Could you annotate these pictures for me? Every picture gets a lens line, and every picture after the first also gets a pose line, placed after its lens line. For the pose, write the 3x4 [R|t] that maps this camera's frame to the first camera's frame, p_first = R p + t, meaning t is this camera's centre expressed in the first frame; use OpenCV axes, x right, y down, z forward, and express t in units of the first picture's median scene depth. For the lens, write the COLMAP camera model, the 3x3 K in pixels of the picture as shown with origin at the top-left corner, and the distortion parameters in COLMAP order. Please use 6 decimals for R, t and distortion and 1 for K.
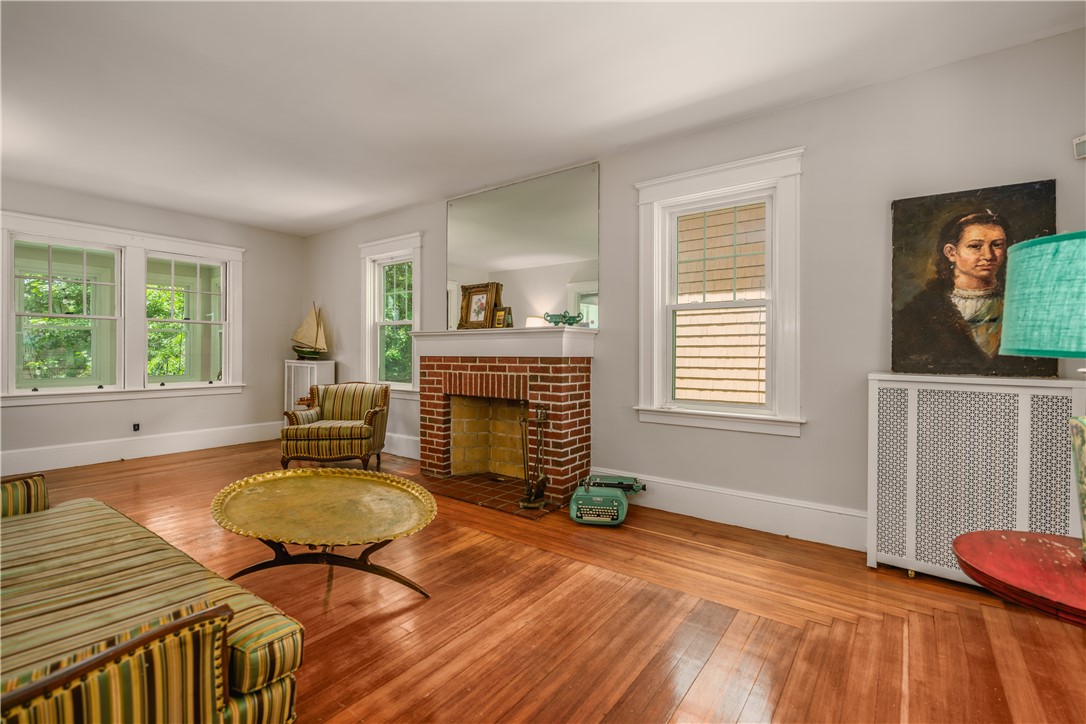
lens RADIAL K [[491.1, 0, 554.6], [0, 491.1, 351.8], [0, 0, 1]] dist [-0.000378, -0.000079]
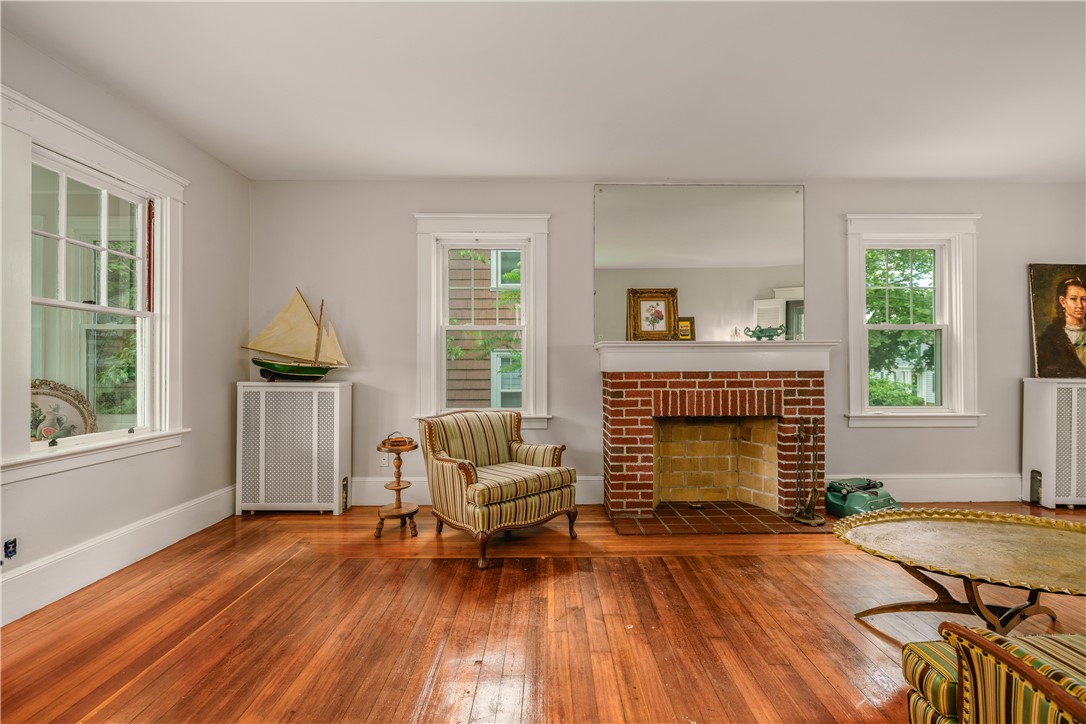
lens RADIAL K [[487.1, 0, 547.0], [0, 487.1, 359.1], [0, 0, 1]] dist [-0.000594, -0.000383]
pose [[0.796329, 0.000111, 0.604864, -0.938190], [0.005225, 0.999961, -0.007062, -0.008245], [-0.604841, 0.008784, 0.796298, 0.477896]]
